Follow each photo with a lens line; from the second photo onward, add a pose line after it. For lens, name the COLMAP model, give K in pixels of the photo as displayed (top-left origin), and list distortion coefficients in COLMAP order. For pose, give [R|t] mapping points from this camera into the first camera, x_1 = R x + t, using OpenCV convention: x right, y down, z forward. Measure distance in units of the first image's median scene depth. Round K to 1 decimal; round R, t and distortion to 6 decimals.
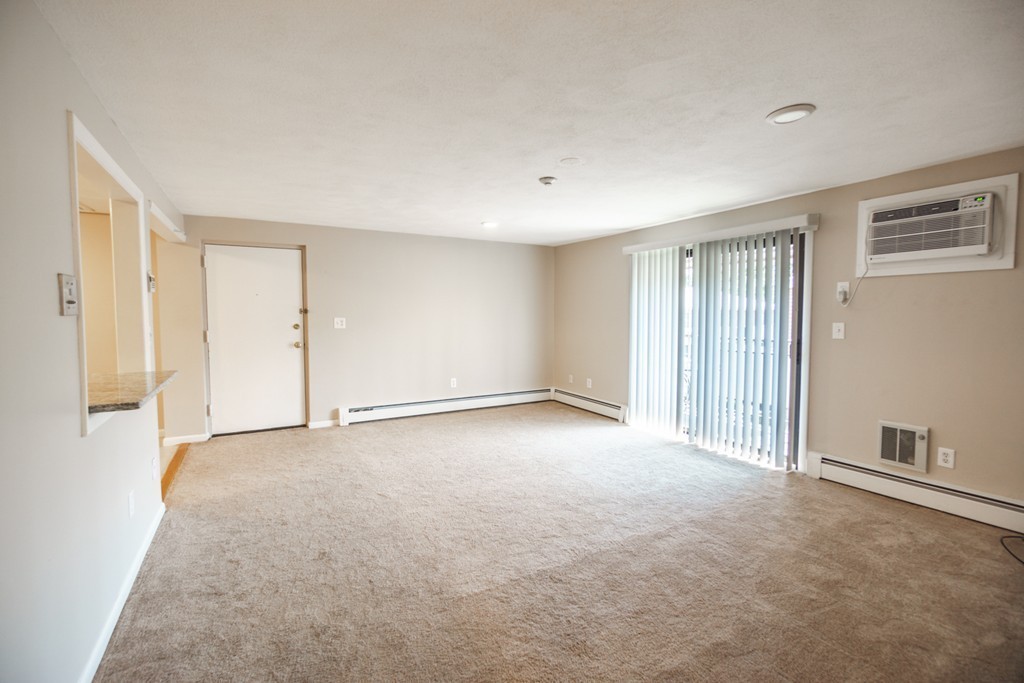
lens RADIAL K [[441.8, 0, 509.7], [0, 441.8, 340.2], [0, 0, 1]] dist [-0.003629, 0.000787]
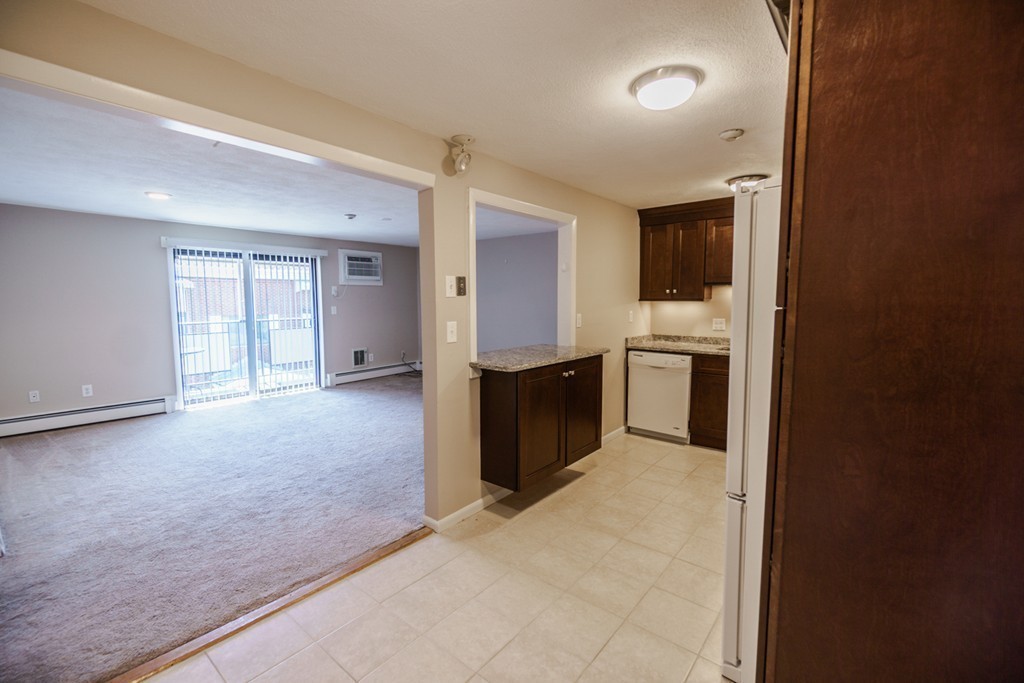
lens RADIAL K [[441.8, 0, 509.4], [0, 441.8, 337.6], [0, 0, 1]] dist [-0.003629, 0.000787]
pose [[-0.340899, -0.086984, 0.936067, -1.076595], [0.056979, 0.991968, 0.112929, -0.060261], [-0.938372, 0.091833, -0.333204, 0.697738]]
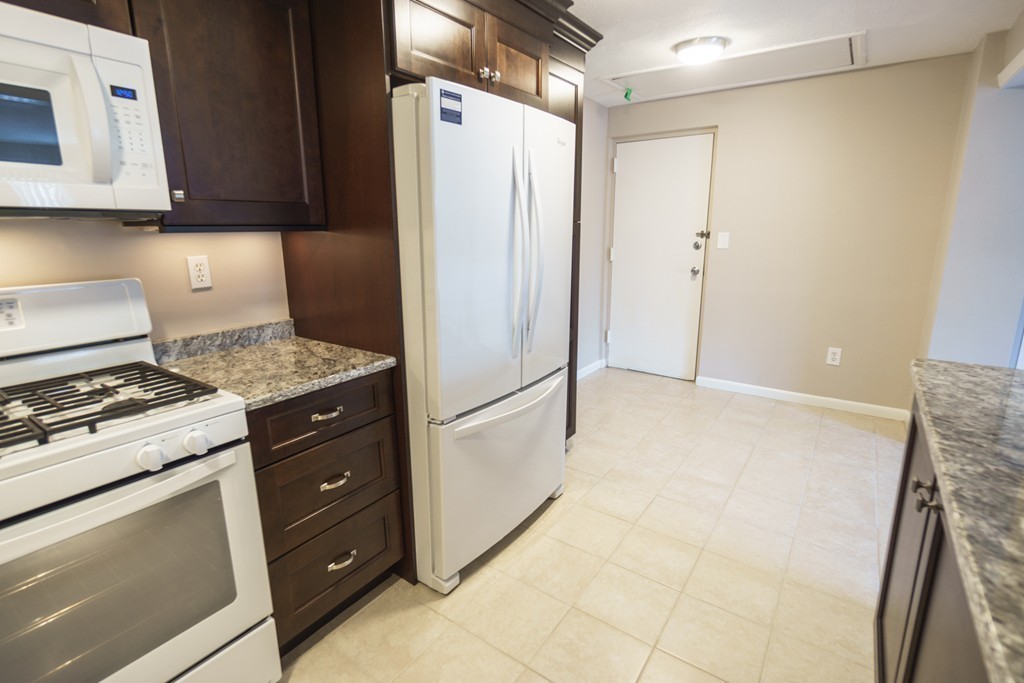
lens RADIAL K [[493.2, 0, 505.0], [0, 493.2, 336.3], [0, 0, 1]] dist [-0.006382, 0.002395]
pose [[0.407818, 0.191907, -0.892668, -0.407775], [-0.043145, 0.980621, 0.191104, -0.018738], [0.912043, -0.039421, 0.408195, 0.178278]]
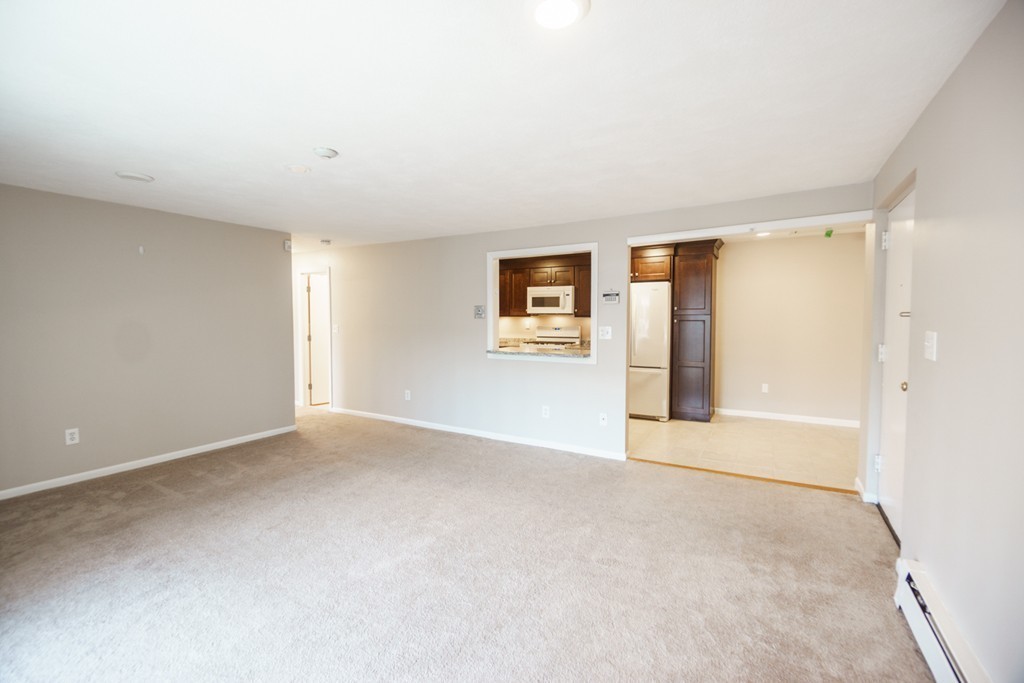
lens RADIAL K [[441.8, 0, 508.8], [0, 441.8, 339.1], [0, 0, 1]] dist [-0.003629, 0.000787]
pose [[-0.872592, 0.022811, -0.487916, 0.120549], [-0.028546, 0.994820, 0.097563, -0.077418], [0.487614, 0.099061, -0.867421, 1.262446]]
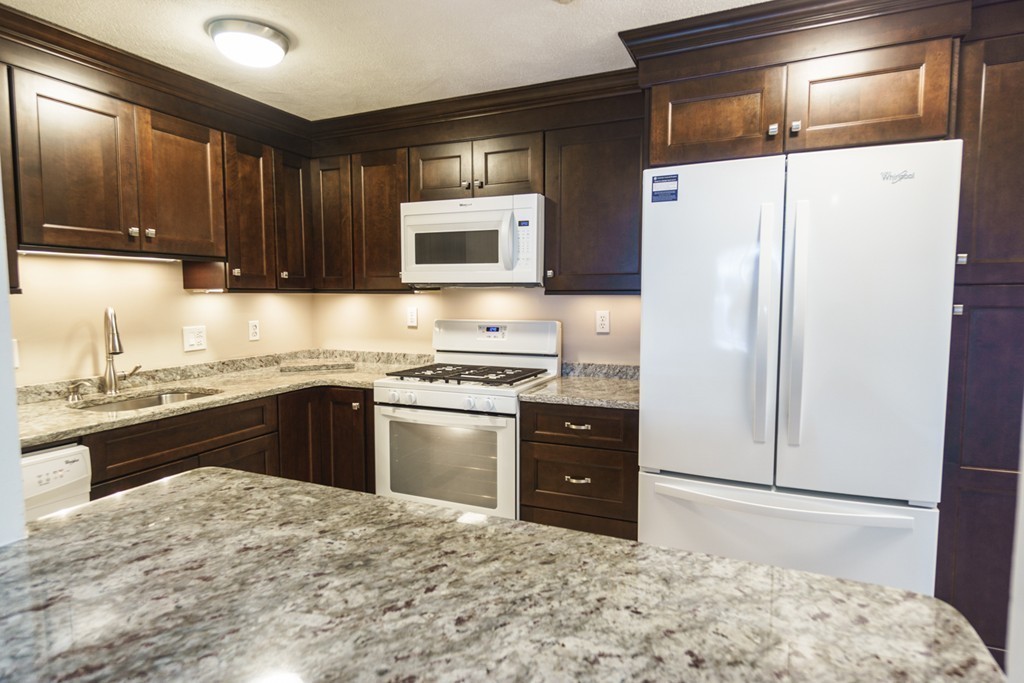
lens RADIAL K [[548.6, 0, 507.7], [0, 548.6, 338.0], [0, 0, 1]] dist [0.004672, -0.002151]
pose [[-0.809766, 0.043958, -0.585104, -0.400219], [-0.034595, 0.991878, 0.122396, -0.038421], [0.585732, 0.119354, -0.801669, 0.555388]]
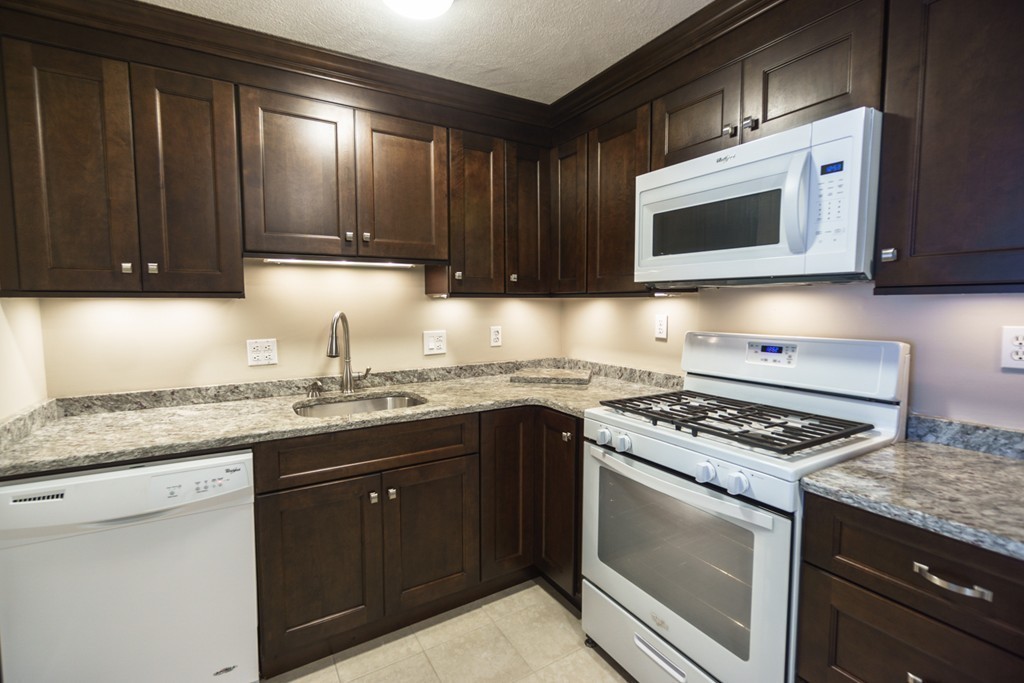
lens RADIAL K [[456.5, 0, 503.9], [0, 456.5, 336.9], [0, 0, 1]] dist [-0.003660, 0.000423]
pose [[-0.999996, 0.001228, -0.002379, -0.555375], [0.000911, 0.991630, 0.129107, -0.024377], [0.002517, 0.129105, -0.991628, 0.375311]]
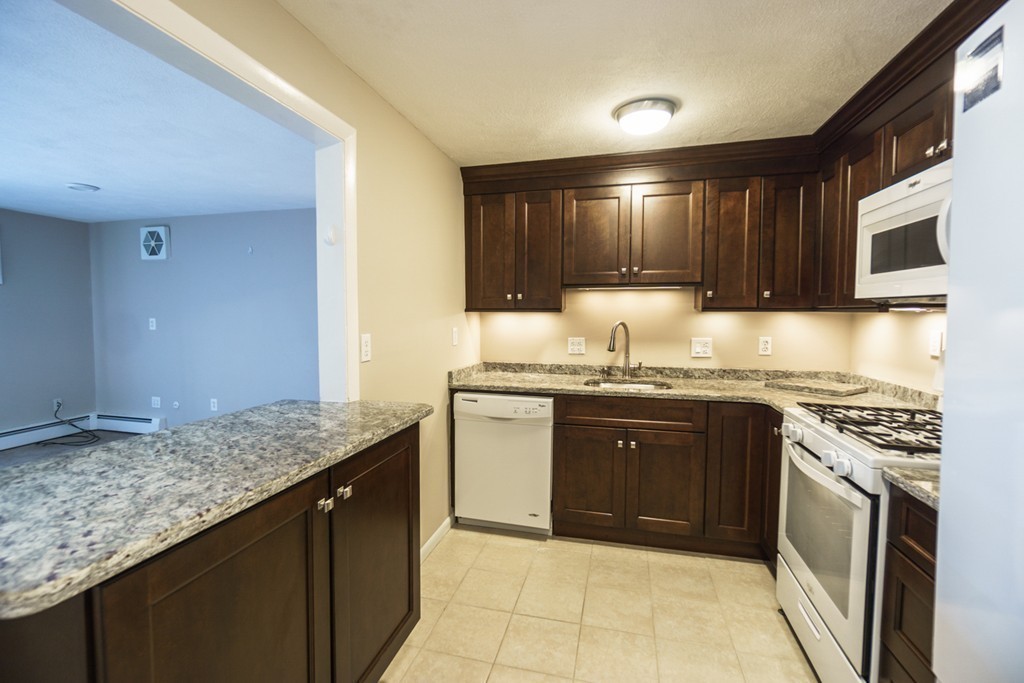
lens RADIAL K [[456.5, 0, 503.5], [0, 456.5, 336.9], [0, 0, 1]] dist [-0.003660, 0.000423]
pose [[-0.704083, -0.041513, 0.708904, -0.737769], [0.035367, 0.995001, 0.093394, -0.035673], [-0.709237, 0.090829, -0.699095, 0.504541]]
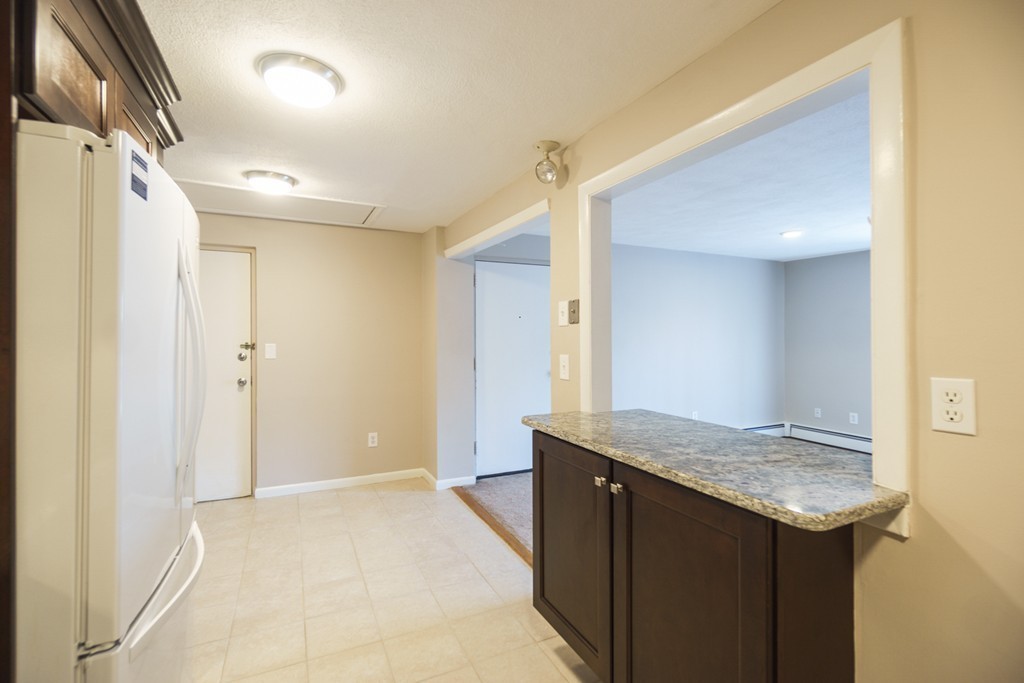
lens RADIAL K [[456.5, 0, 504.7], [0, 456.5, 335.7], [0, 0, 1]] dist [-0.003660, 0.000423]
pose [[0.996632, -0.006642, -0.081731, -0.545166], [0.001584, 0.998087, -0.061800, -0.011045], [0.081985, 0.061463, 0.994737, 0.081497]]
